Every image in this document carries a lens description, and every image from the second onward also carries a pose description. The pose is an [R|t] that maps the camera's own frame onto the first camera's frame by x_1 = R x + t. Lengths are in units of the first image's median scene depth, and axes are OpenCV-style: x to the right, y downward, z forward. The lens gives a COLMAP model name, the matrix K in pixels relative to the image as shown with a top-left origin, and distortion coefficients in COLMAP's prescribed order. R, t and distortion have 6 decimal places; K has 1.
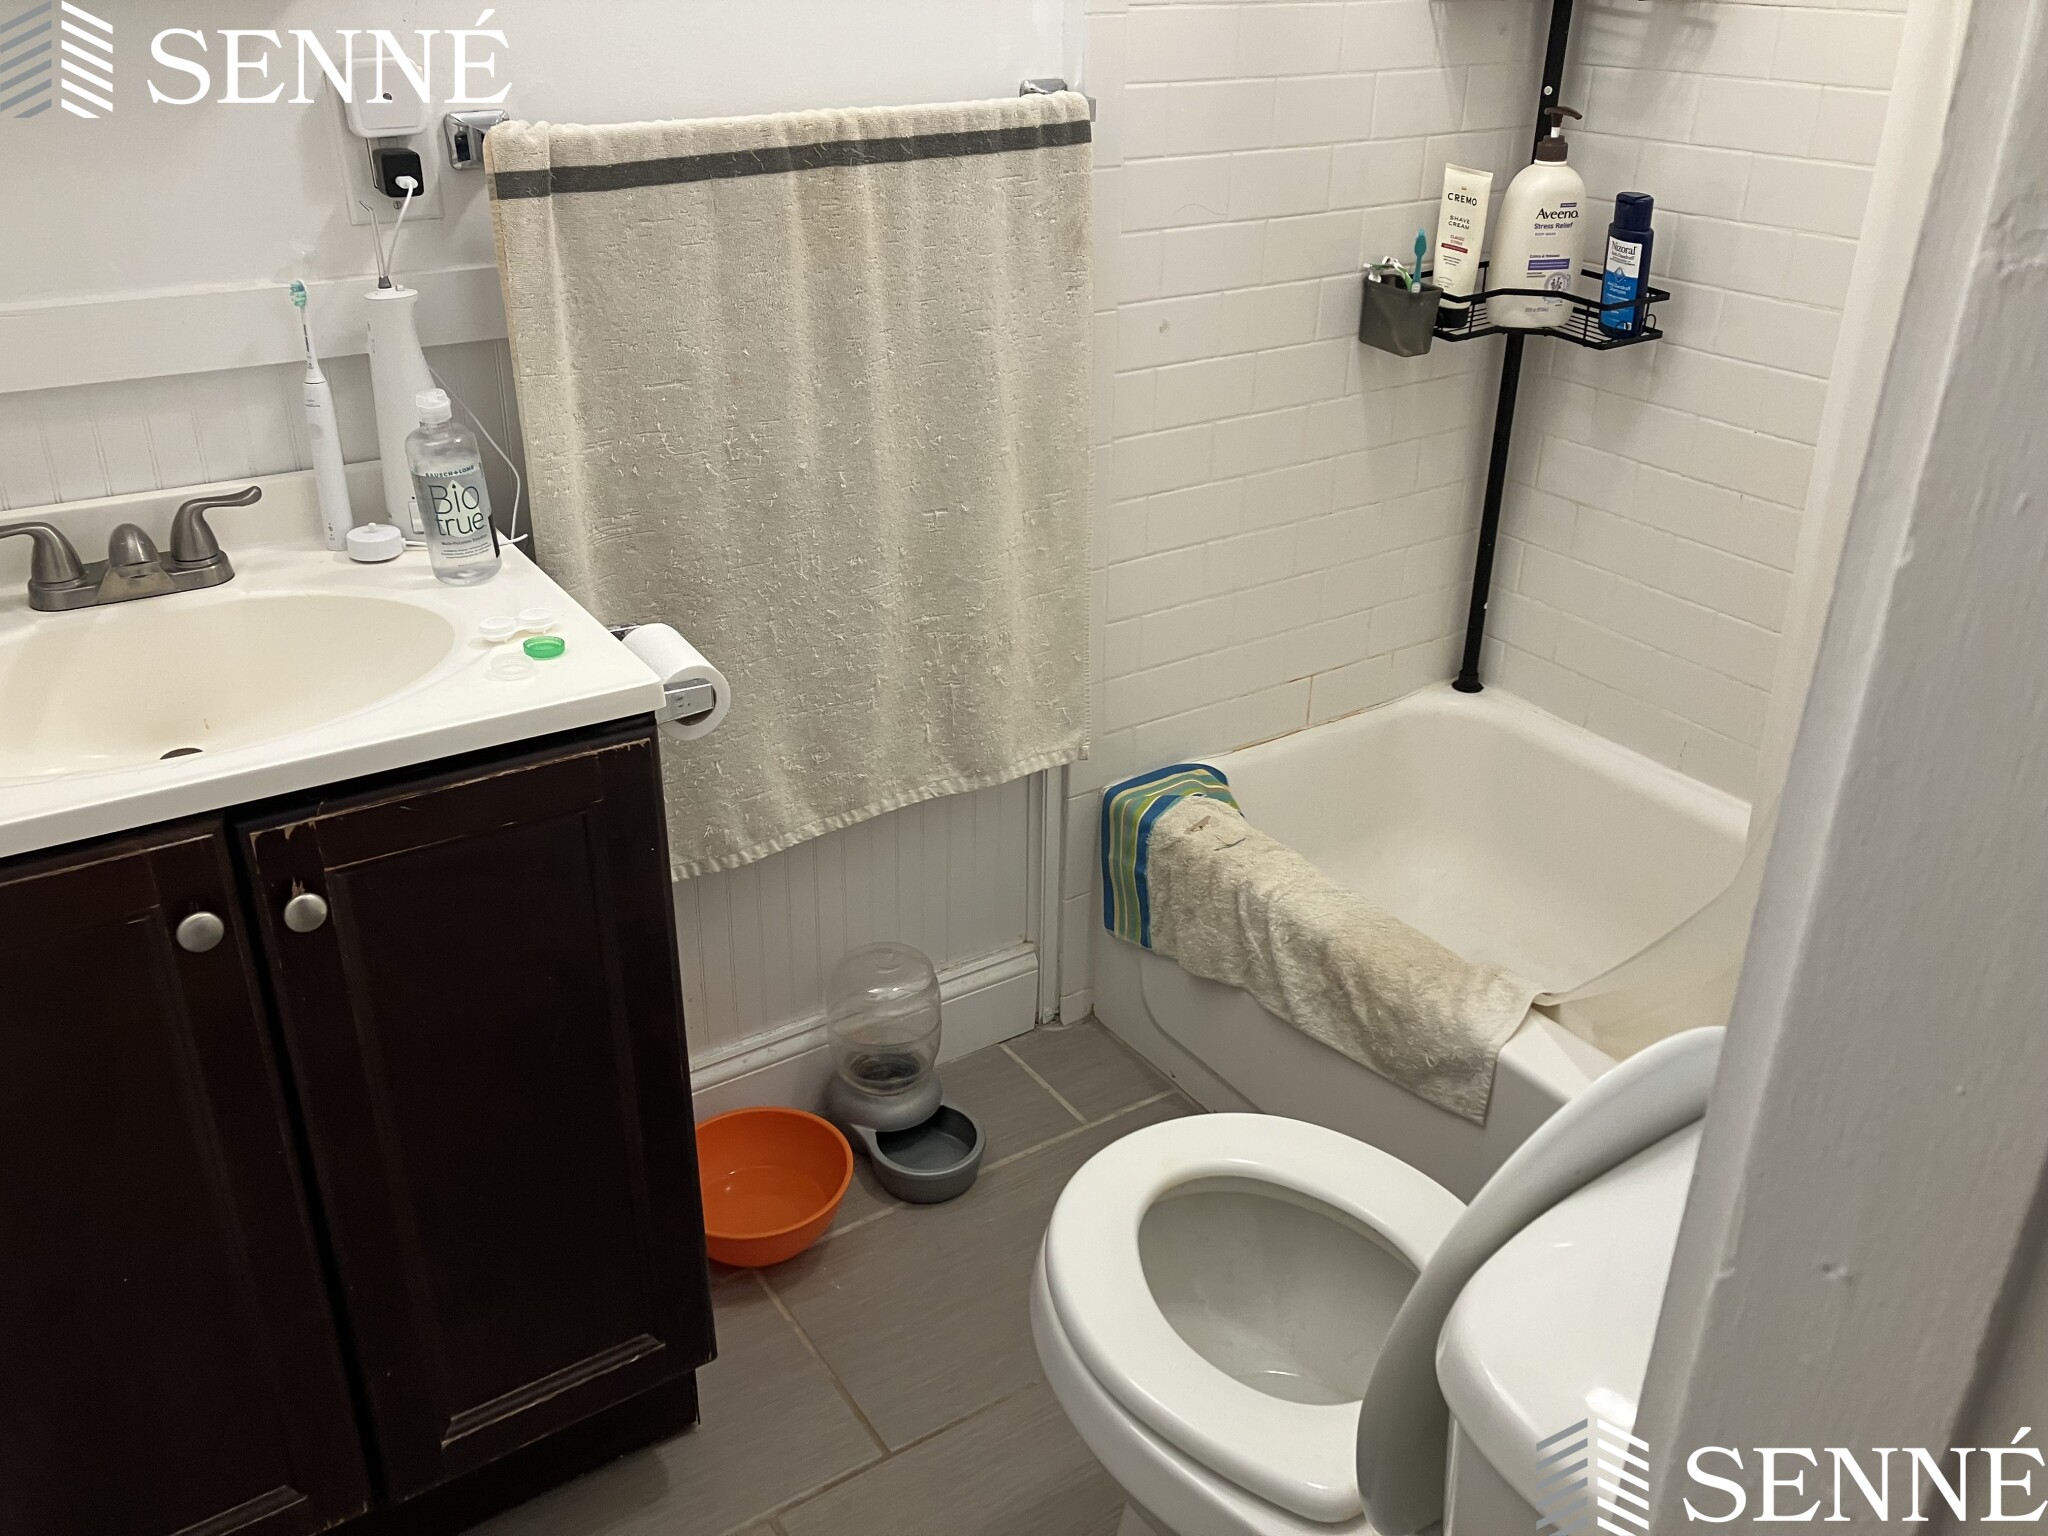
lens RADIAL K [[1685.9, 0, 1024.0], [0, 1685.9, 768.0], [0, 0, 1]] dist [0.057607, -0.083836]
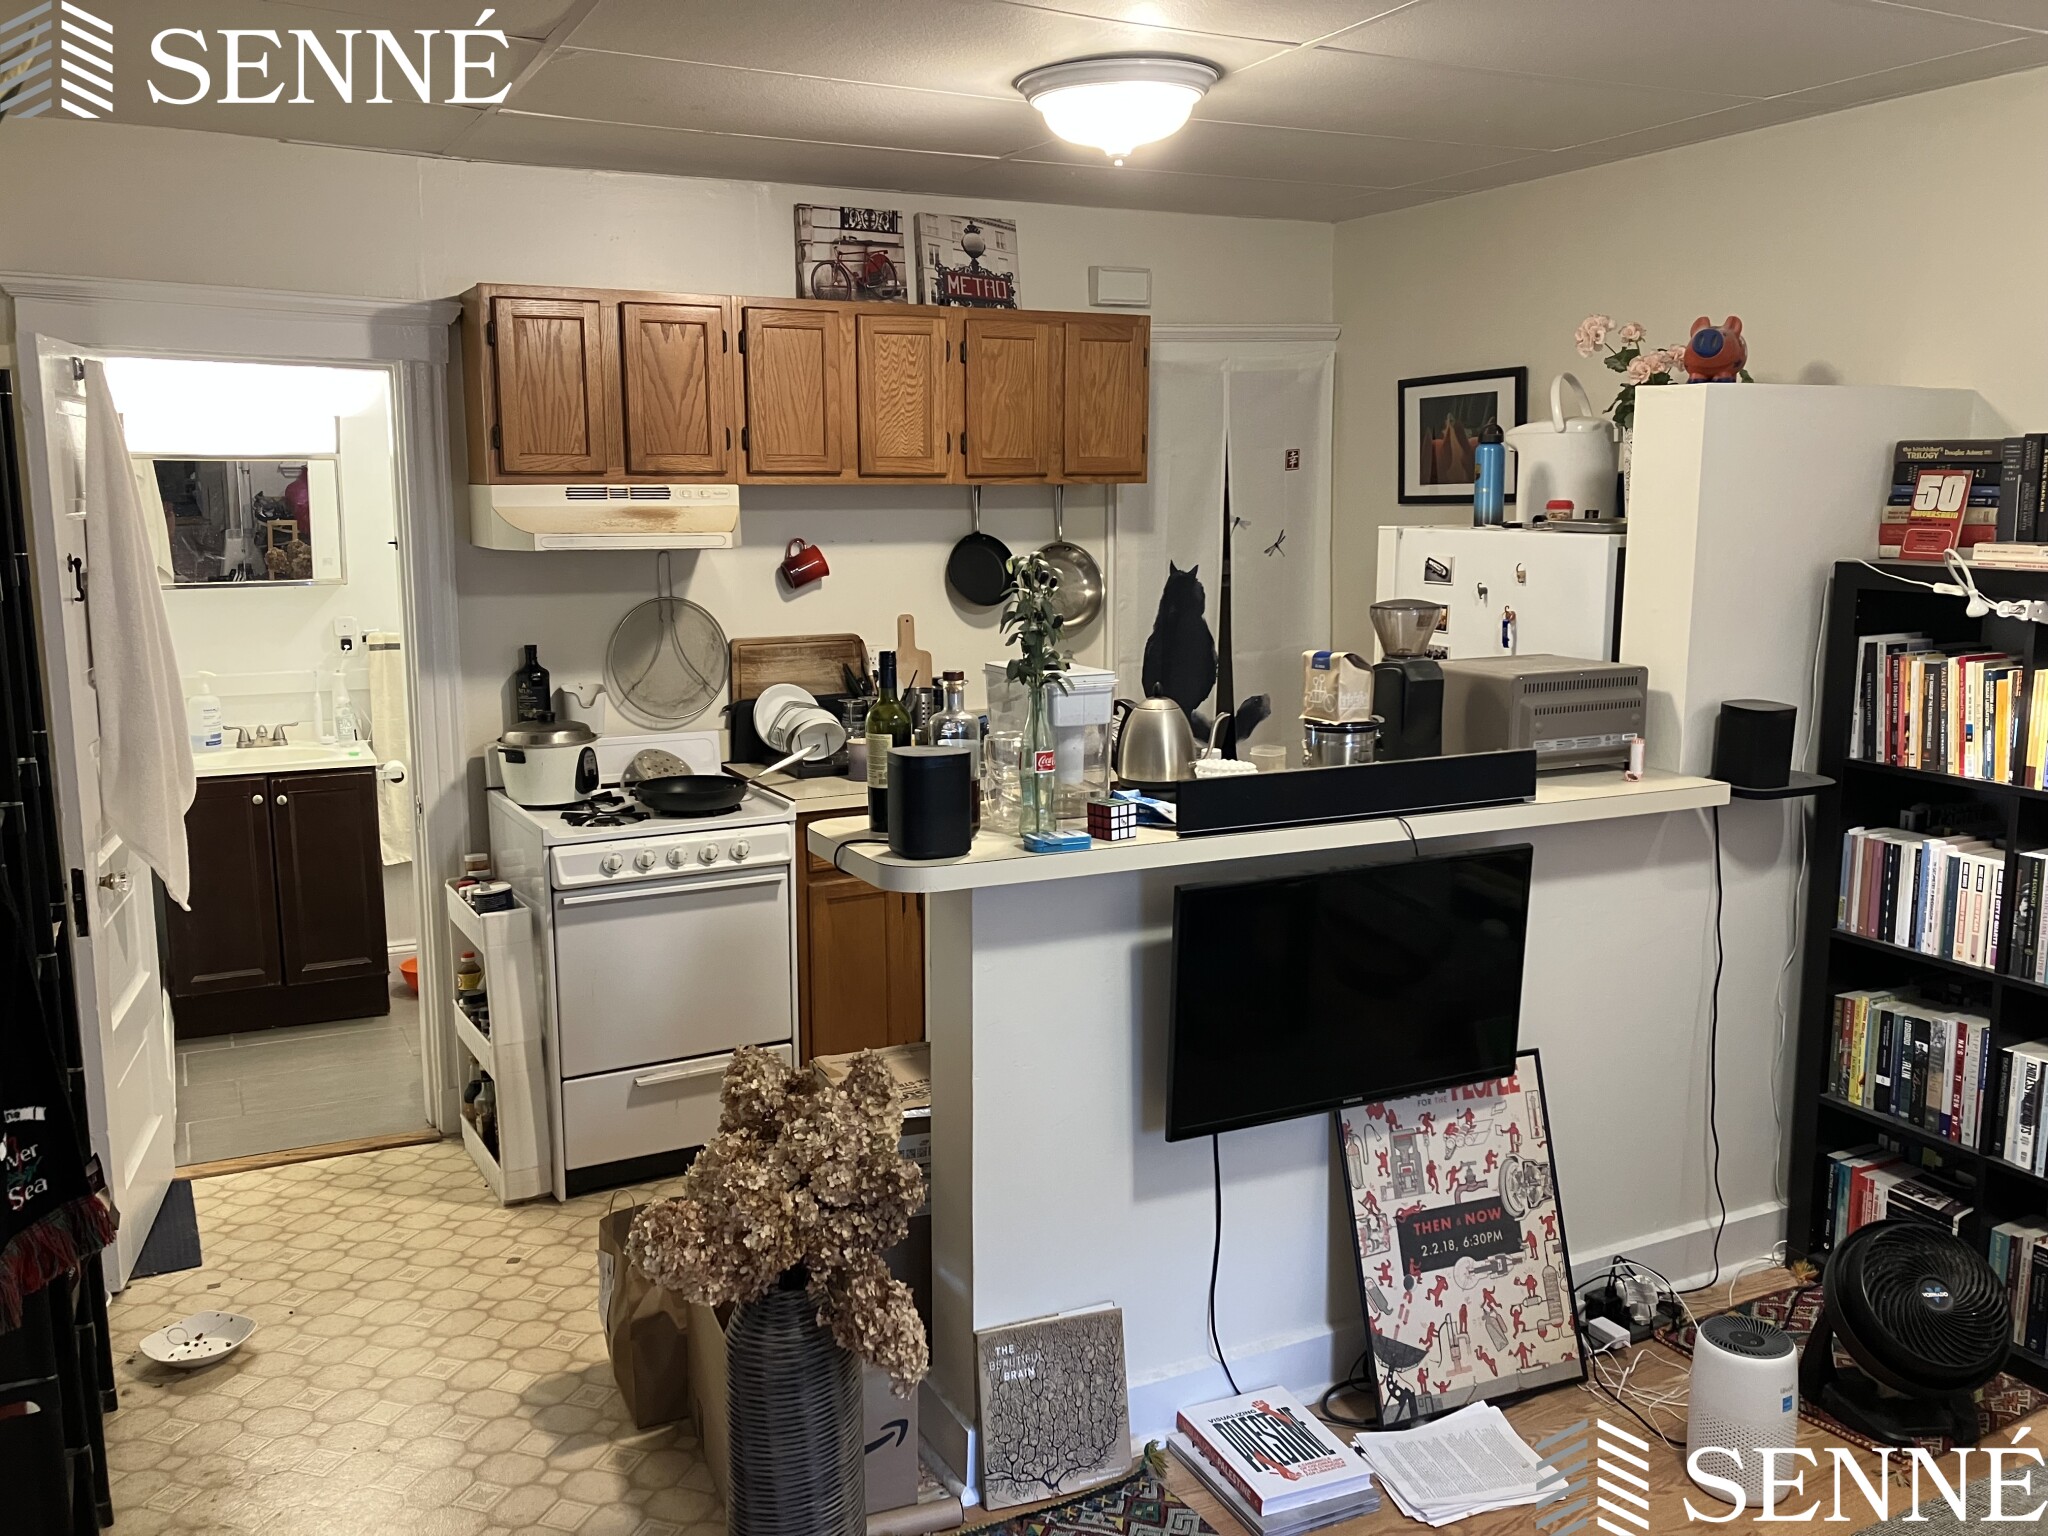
lens RADIAL K [[1691.7, 0, 1023.3], [0, 1691.7, 800.8], [0, 0, 1]] dist [0.100450, -0.146304]
pose [[0.994392, 0.012369, -0.105032, 1.528631], [-0.041112, 0.960235, -0.276149, 0.970813], [0.097440, 0.278918, 0.955359, -2.387791]]
